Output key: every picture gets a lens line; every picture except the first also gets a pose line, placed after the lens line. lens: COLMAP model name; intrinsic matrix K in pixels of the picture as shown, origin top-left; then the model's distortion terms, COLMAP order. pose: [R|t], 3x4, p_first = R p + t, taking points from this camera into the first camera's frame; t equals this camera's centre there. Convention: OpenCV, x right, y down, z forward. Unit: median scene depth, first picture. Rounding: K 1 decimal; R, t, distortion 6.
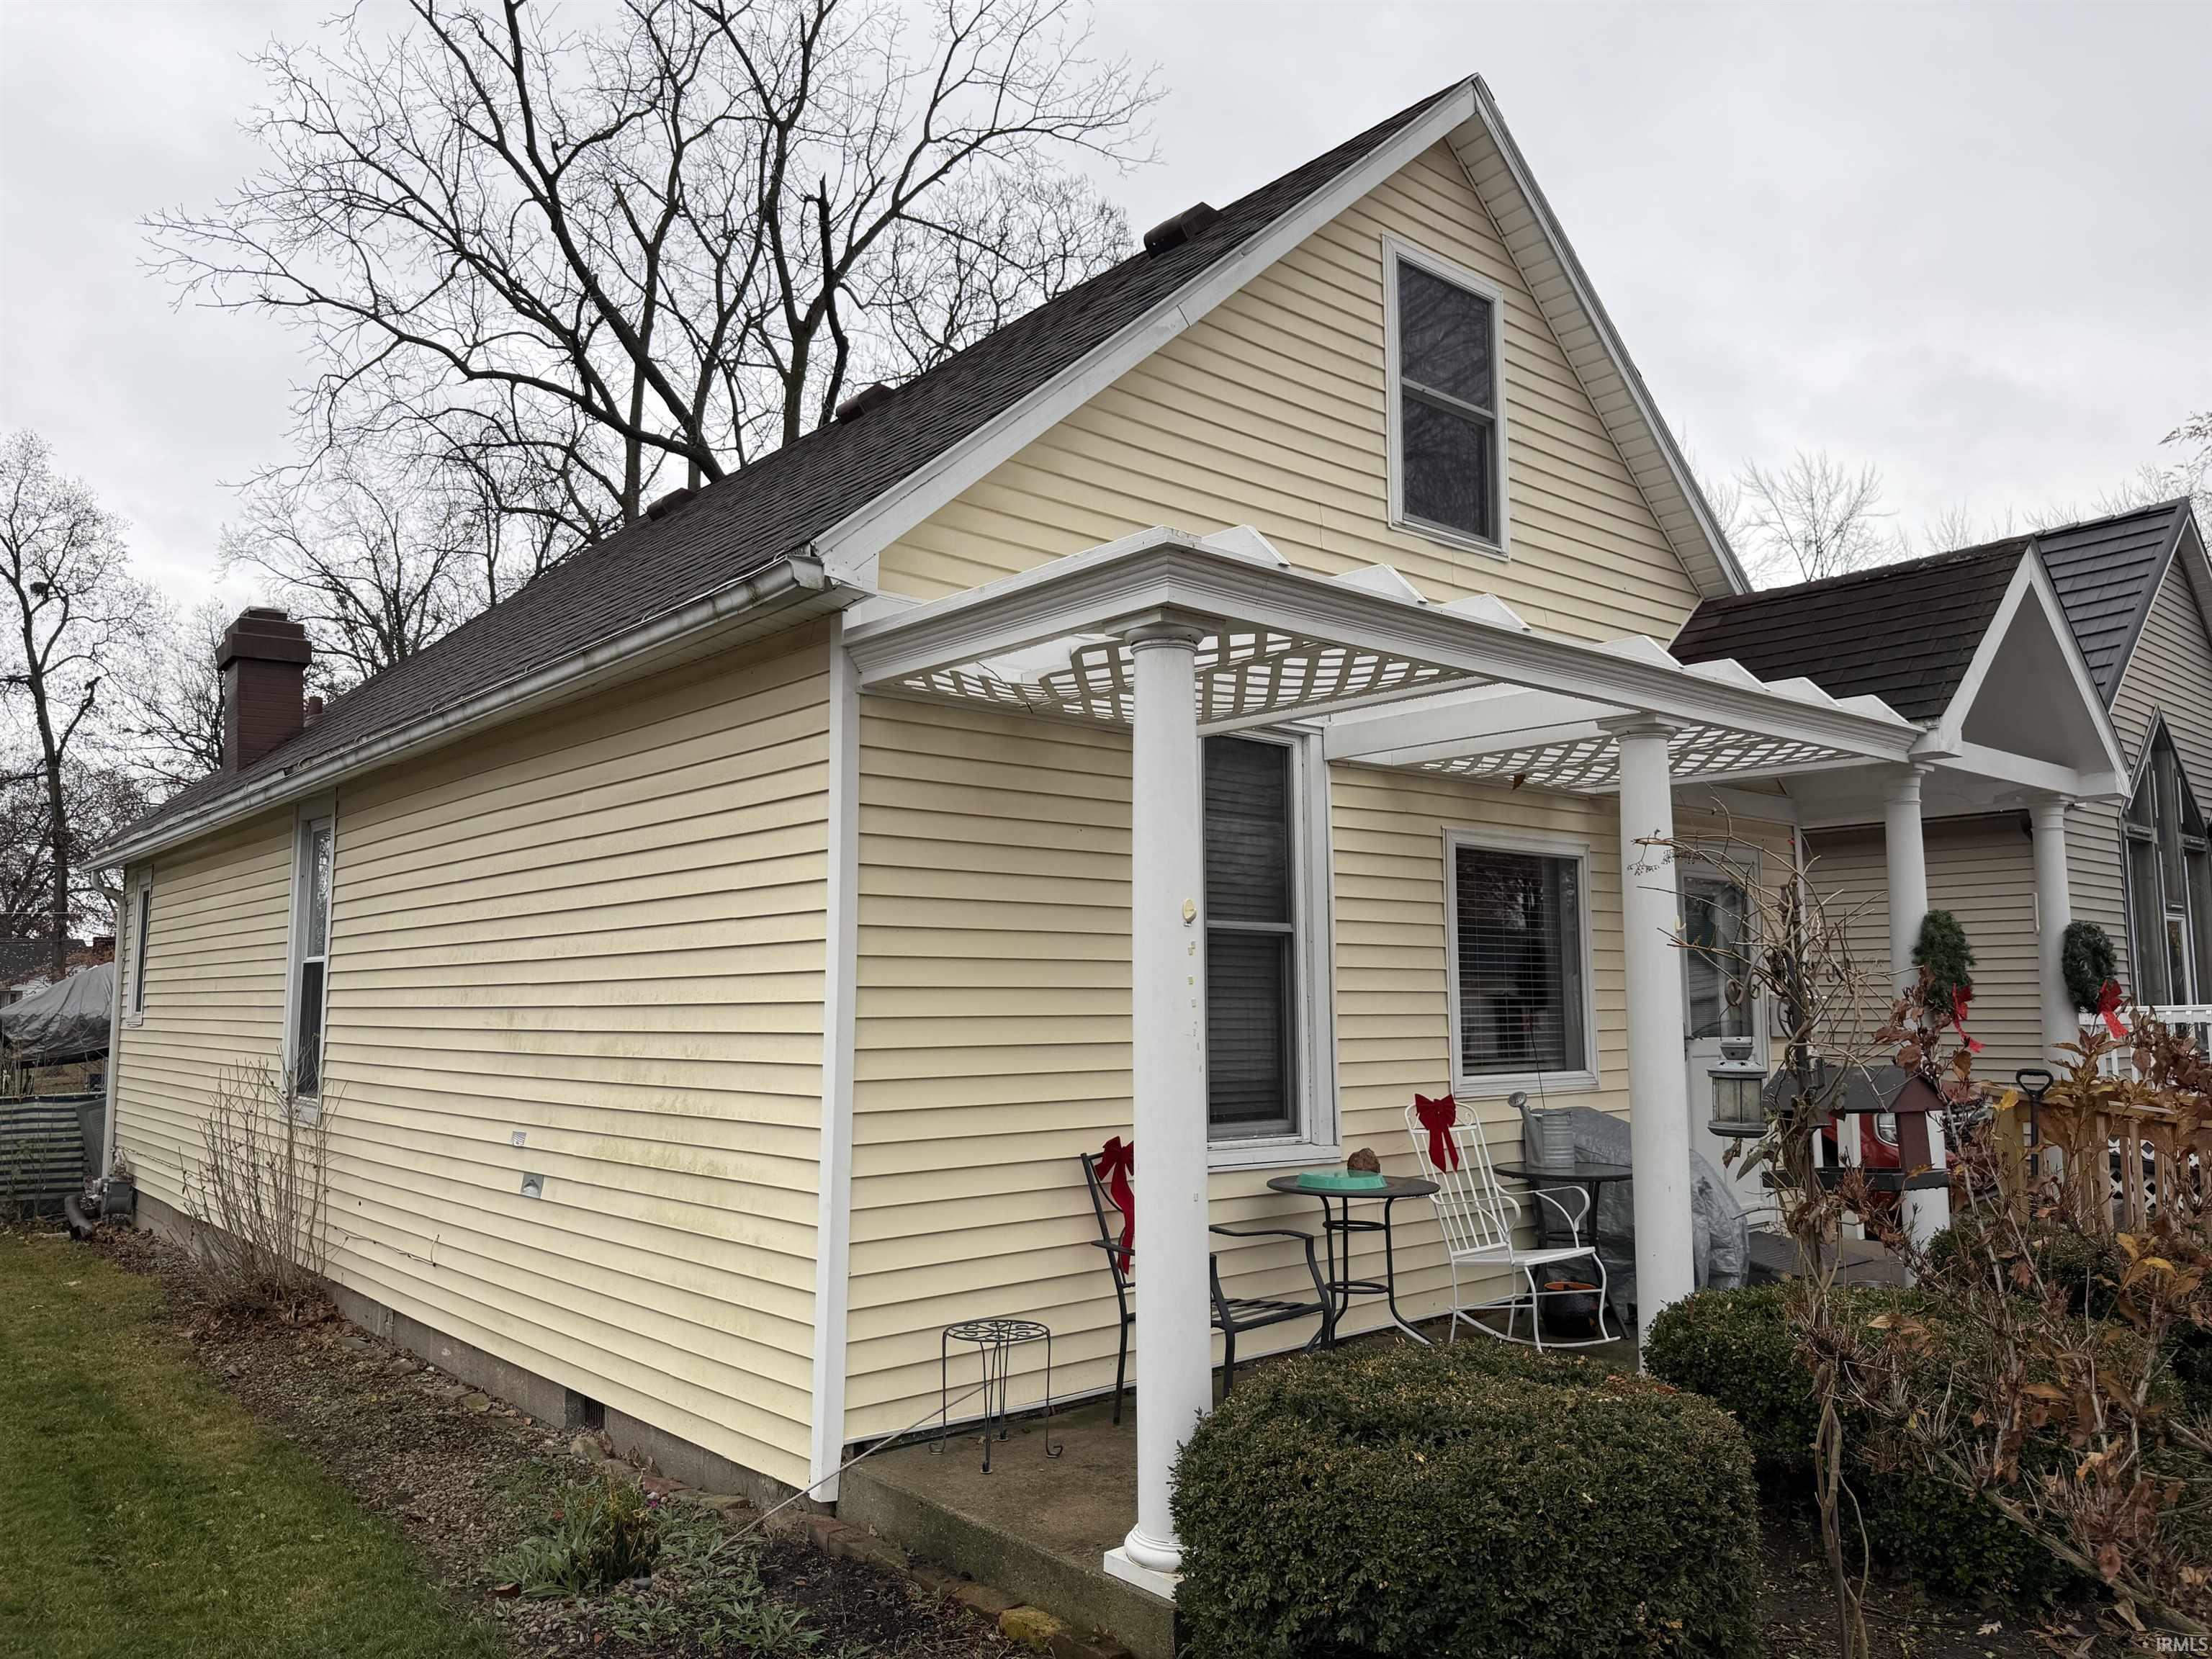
lens RADIAL K [[1551.7, 0, 1106.0], [0, 1551.7, 829.5], [0, 0, 1]] dist [-0.002485, 0.001745]
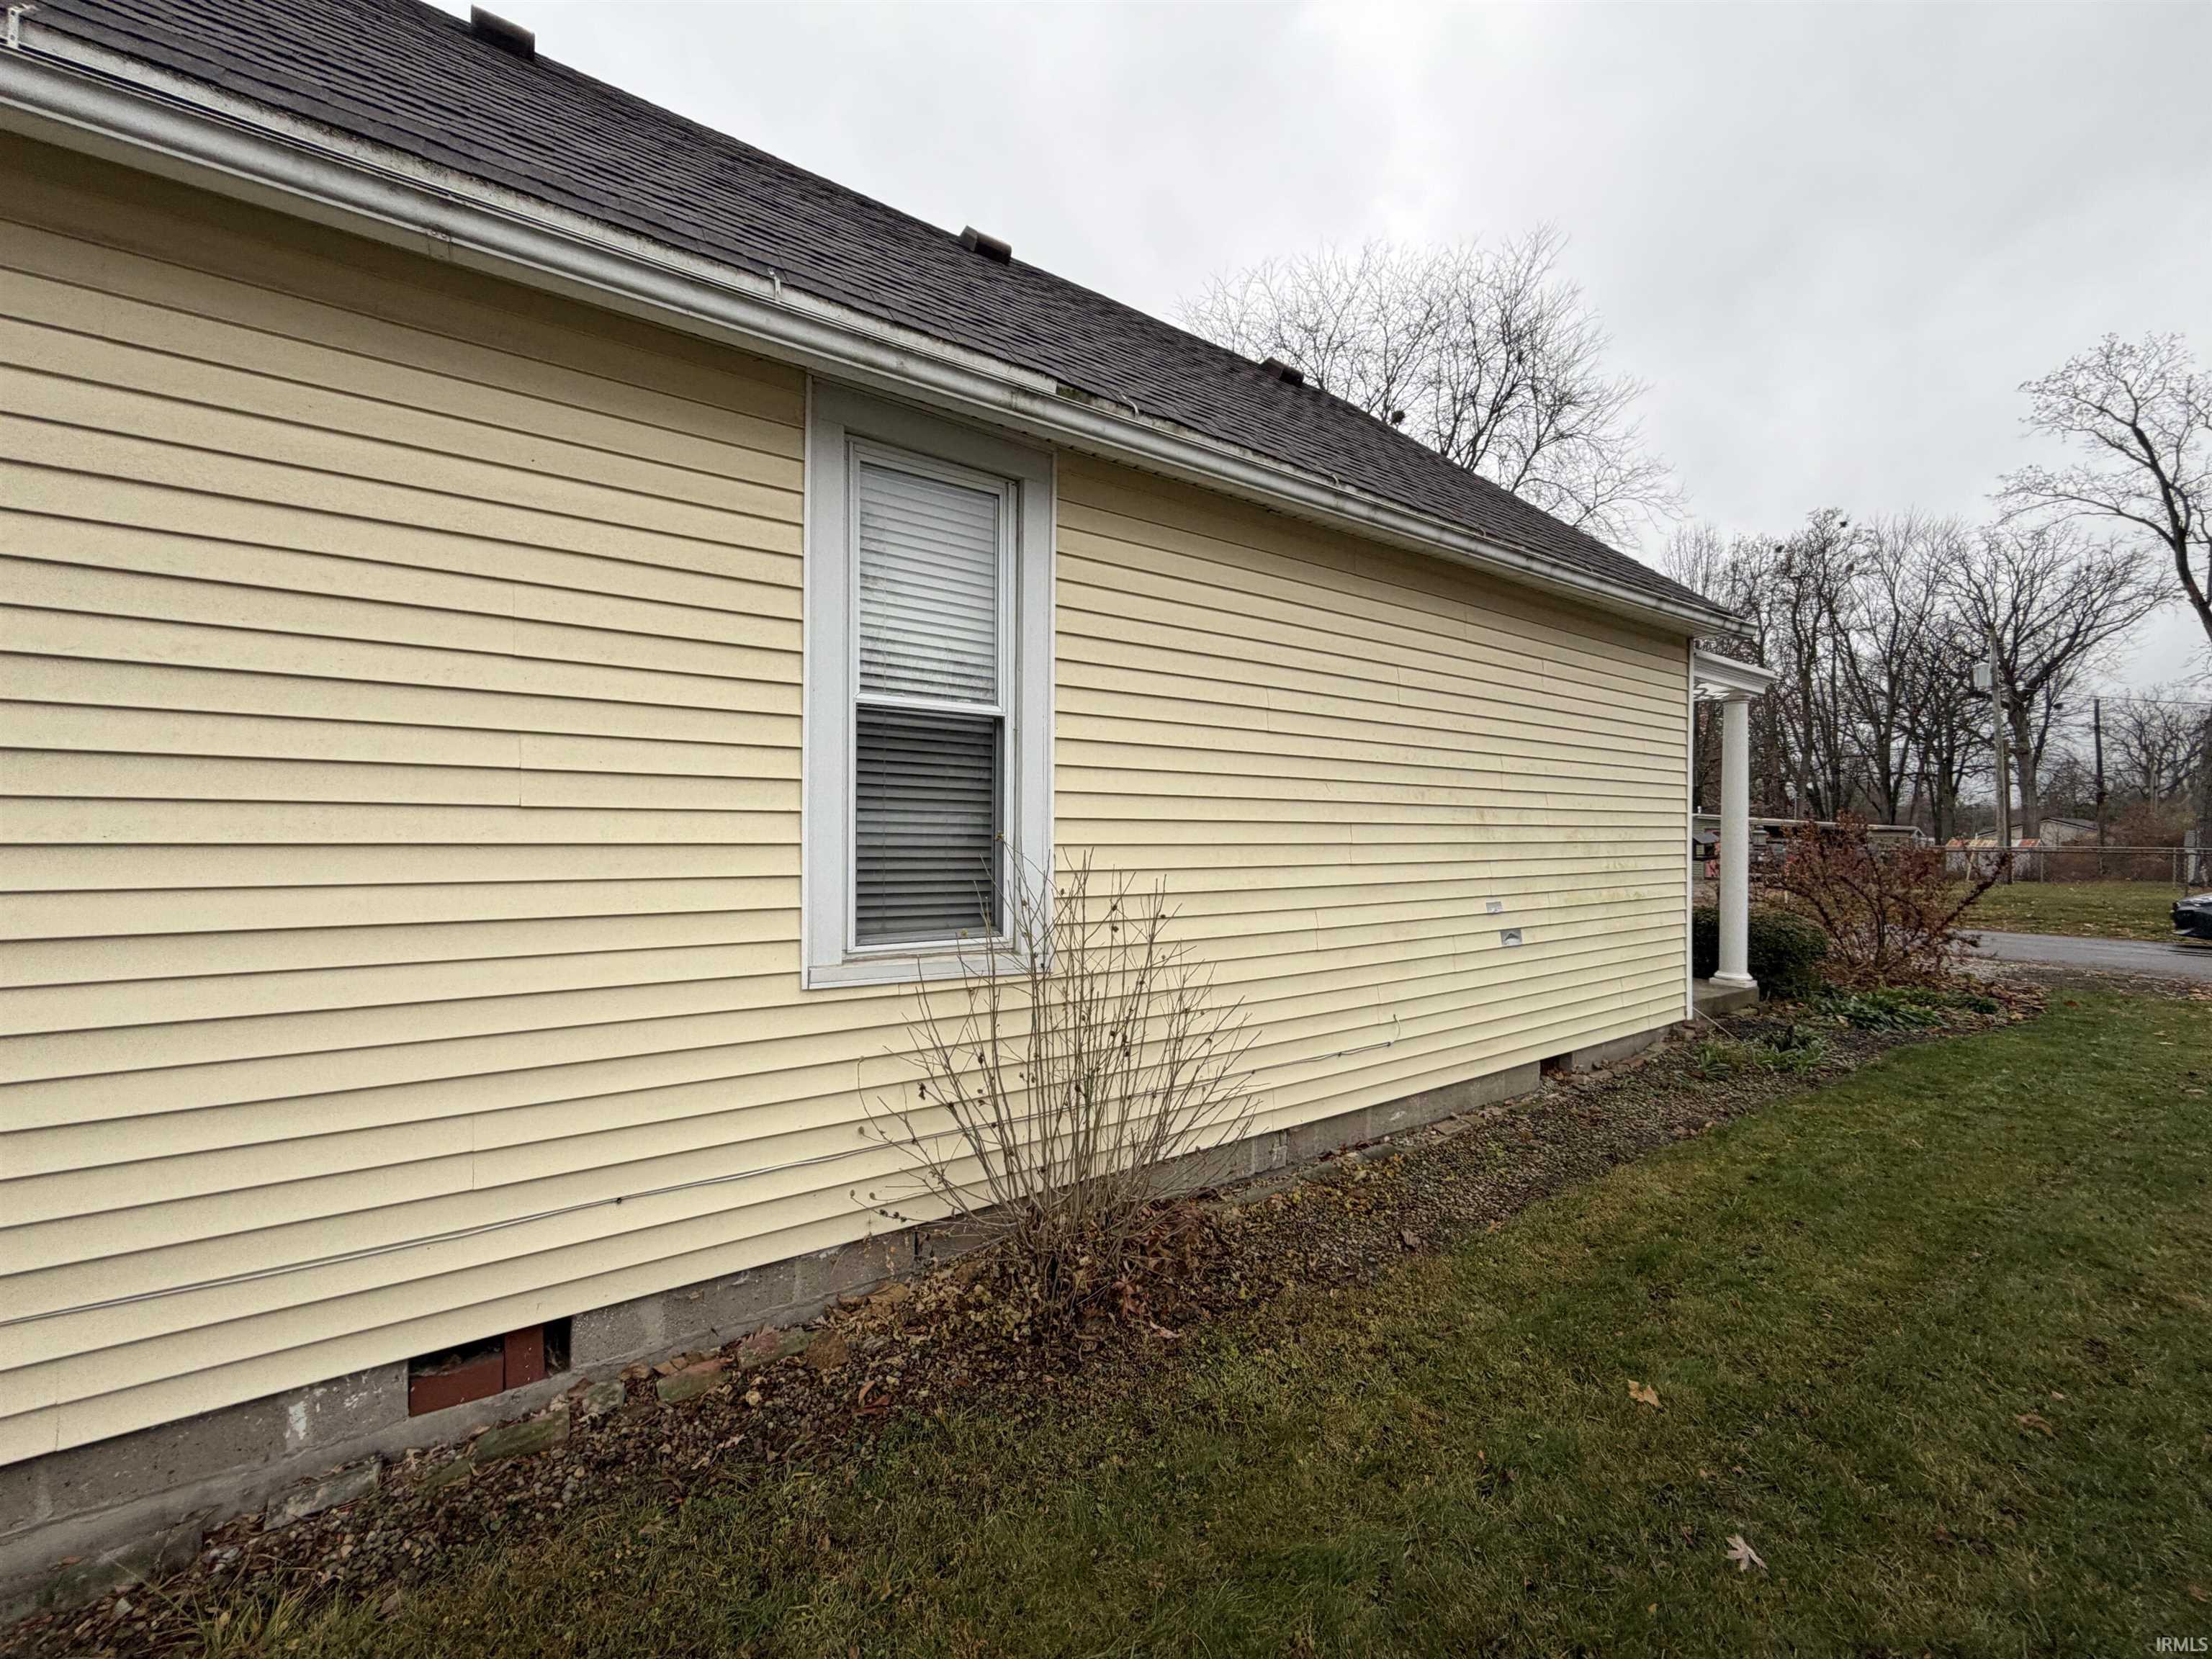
lens RADIAL K [[883.0, 0, 1096.8], [0, 883.0, 829.7], [0, 0, 1]] dist [-0.000571, 0.000879]
pose [[0.130179, 0.004184, 0.991482, -1.090591], [-0.114239, 0.993394, 0.010807, 0.153846], [-0.984887, -0.114673, 0.129797, 1.163809]]
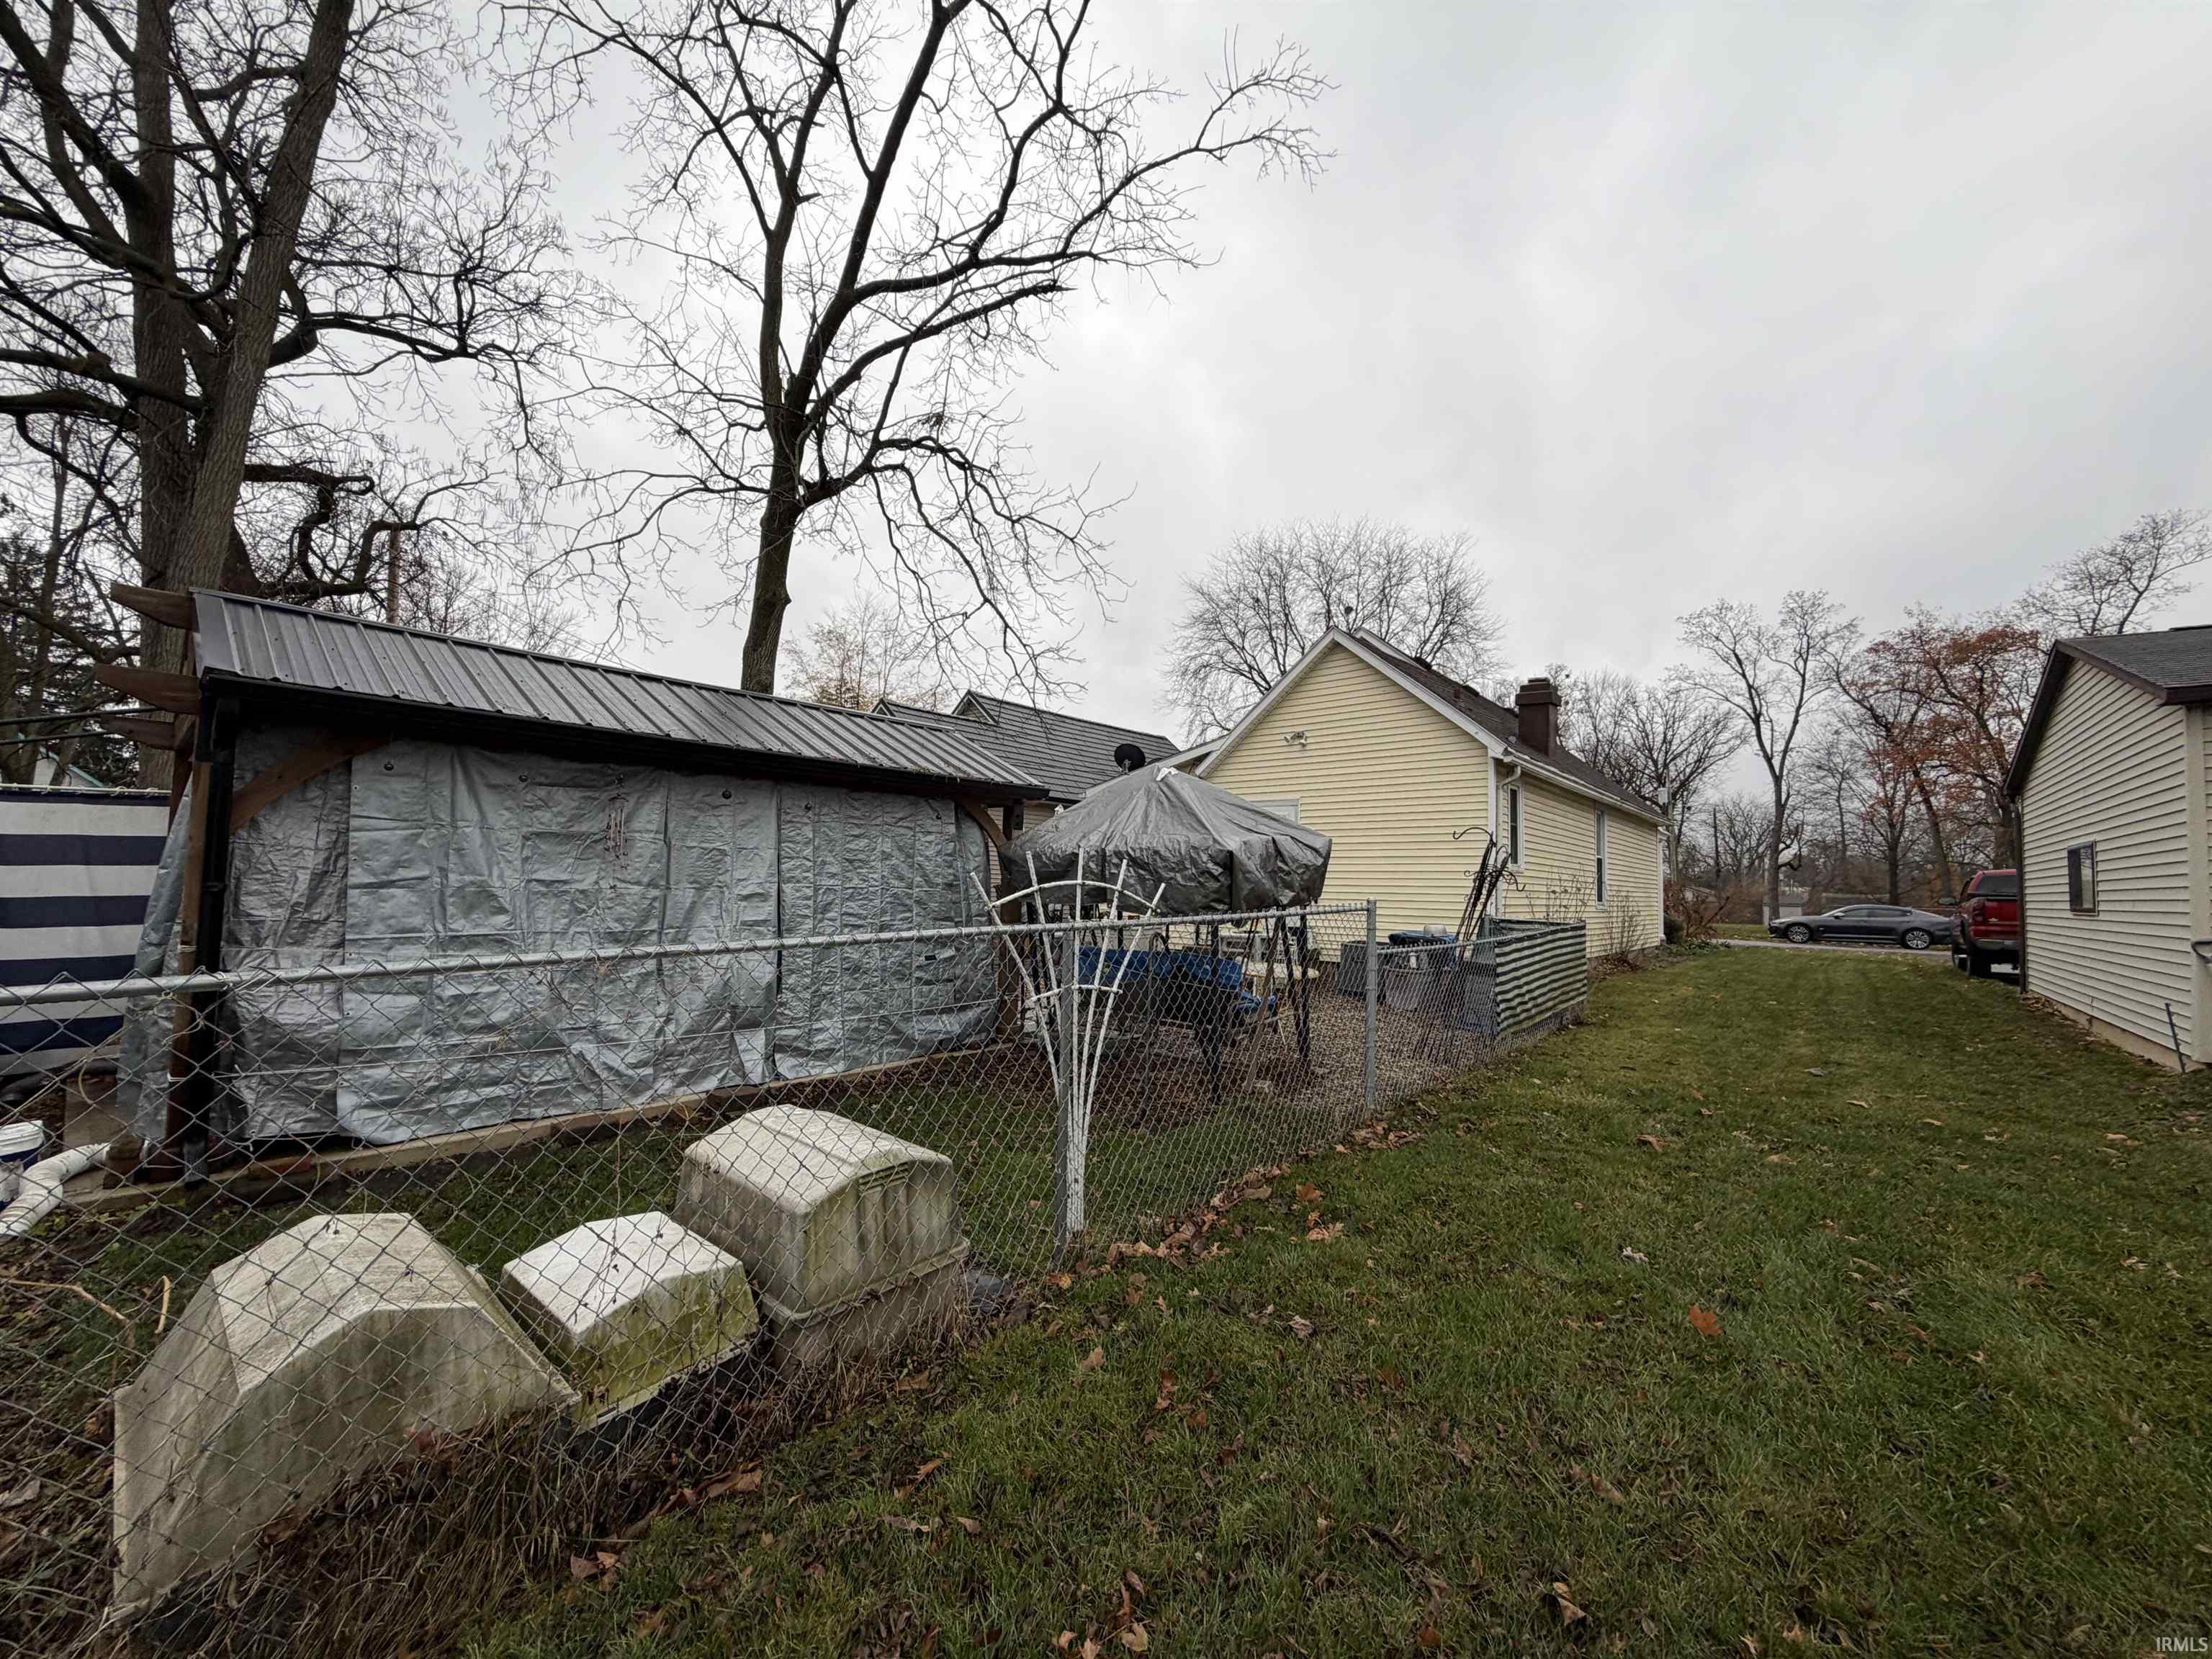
lens RADIAL K [[883.0, 0, 1096.8], [0, 883.0, 829.7], [0, 0, 1]] dist [-0.000571, 0.000879]
pose [[-0.117963, 0.063762, 0.990969, -2.748475], [-0.133877, 0.987804, -0.079495, 0.386876], [-0.983952, -0.142046, -0.107988, 2.805144]]
